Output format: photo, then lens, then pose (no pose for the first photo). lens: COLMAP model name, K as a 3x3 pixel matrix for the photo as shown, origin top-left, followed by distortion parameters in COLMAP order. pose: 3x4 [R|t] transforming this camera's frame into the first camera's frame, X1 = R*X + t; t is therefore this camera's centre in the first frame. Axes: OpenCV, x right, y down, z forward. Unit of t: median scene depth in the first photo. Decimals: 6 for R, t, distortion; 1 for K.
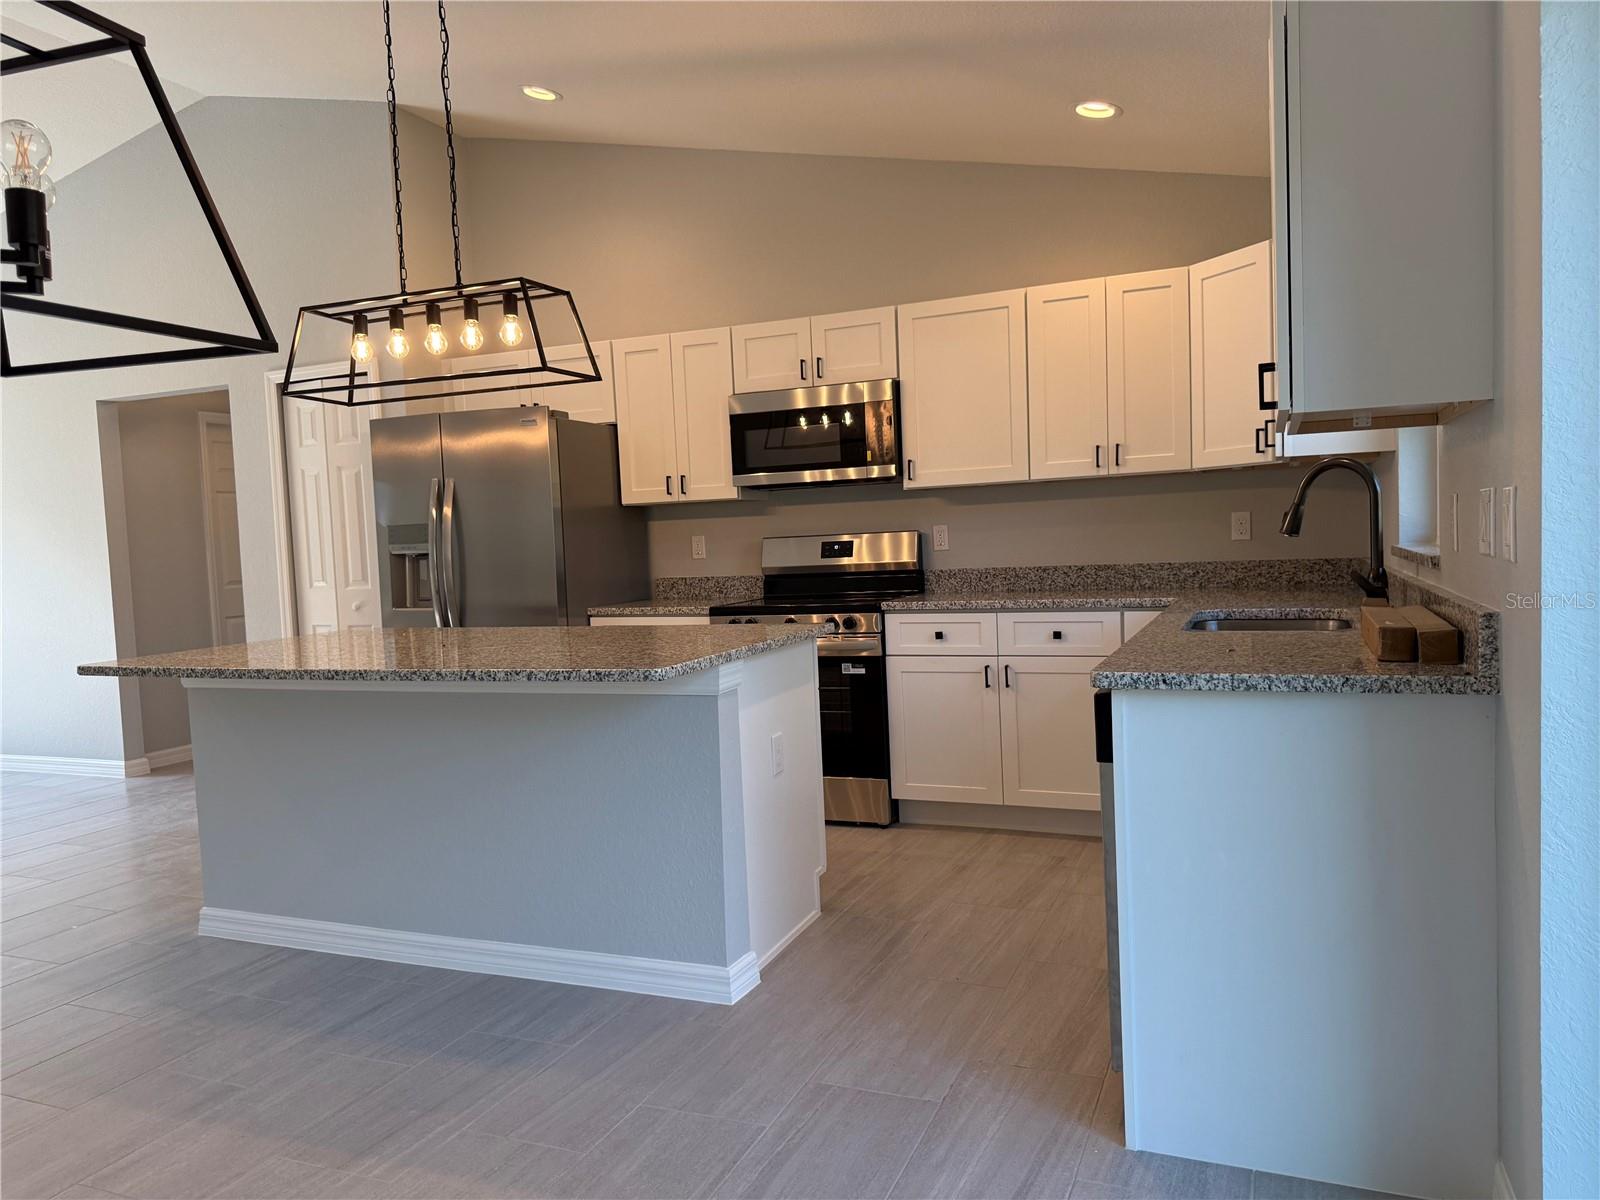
lens RADIAL K [[1129.2, 0, 798.7], [0, 1129.2, 601.7], [0, 0, 1]] dist [0.043640, -0.010882]
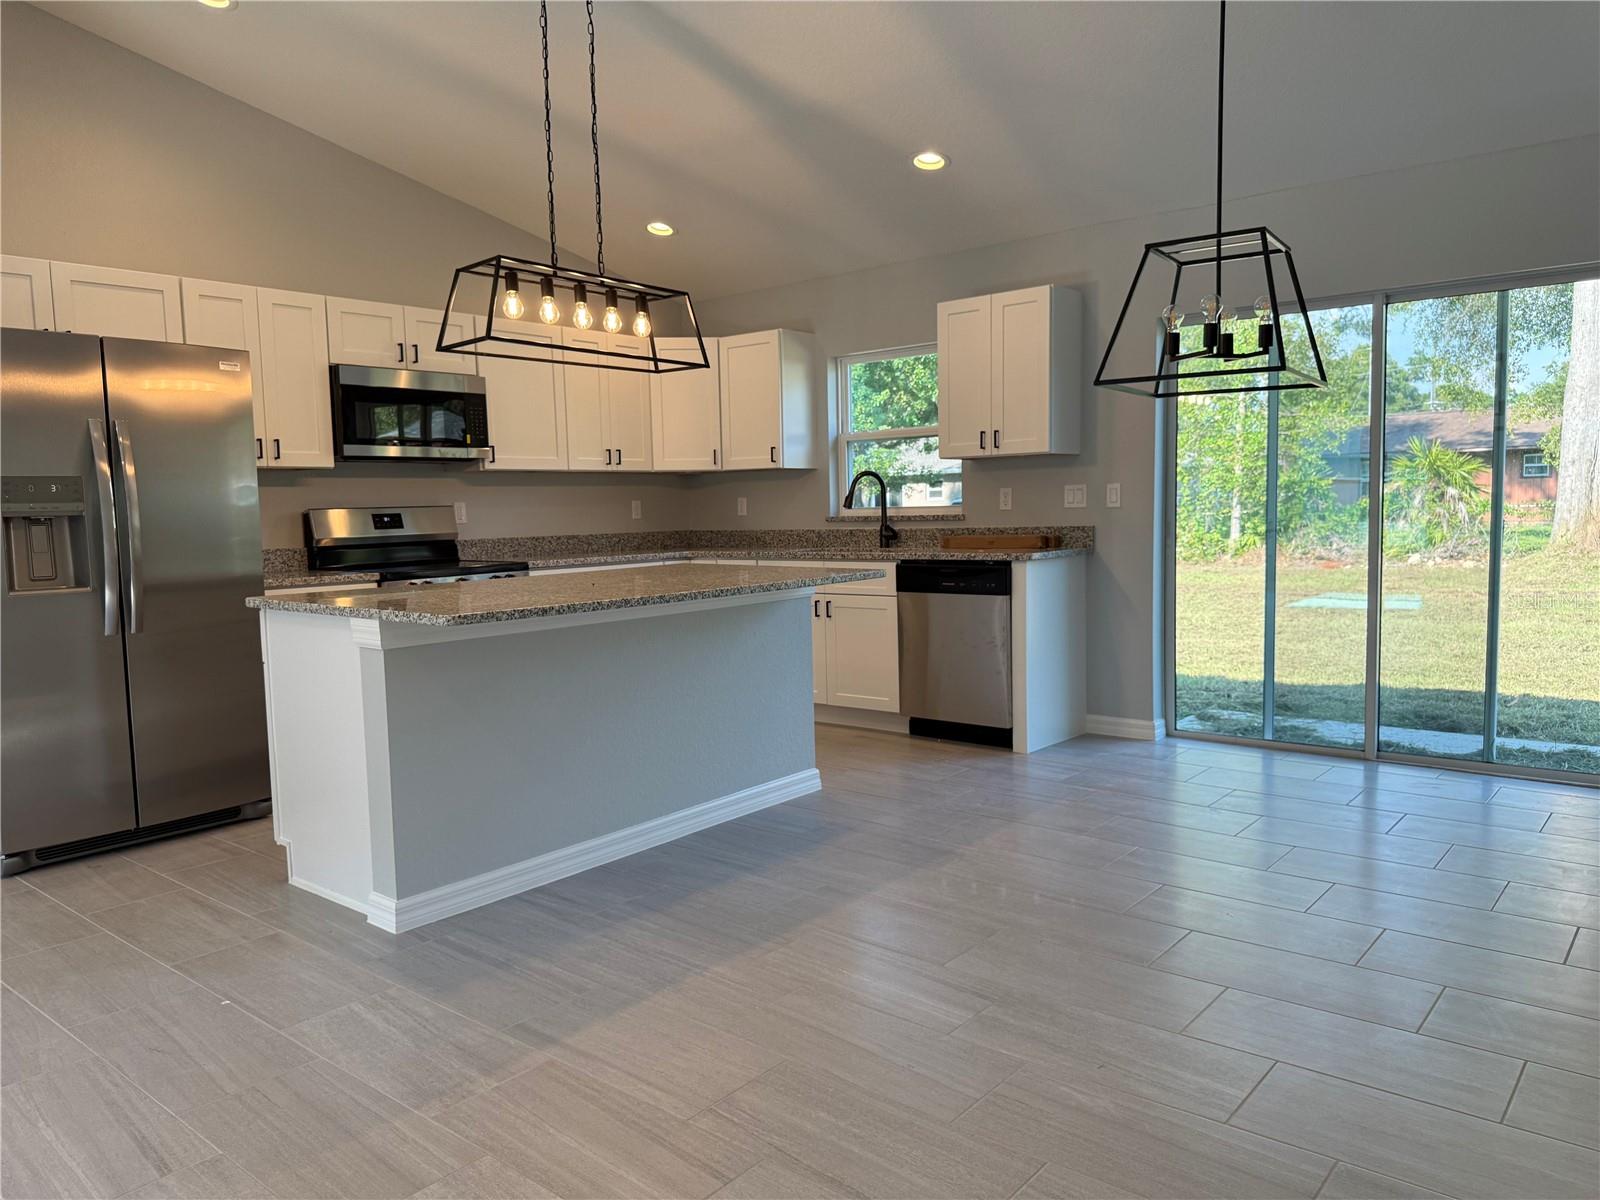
lens RADIAL K [[1129.2, 0, 800.1], [0, 1129.2, 600.4], [0, 0, 1]] dist [0.043640, -0.010882]
pose [[0.286043, -0.045617, 0.957130, -1.024371], [0.066274, 0.997416, 0.027731, 0.028340], [-0.955922, 0.055501, 0.288327, 0.361302]]
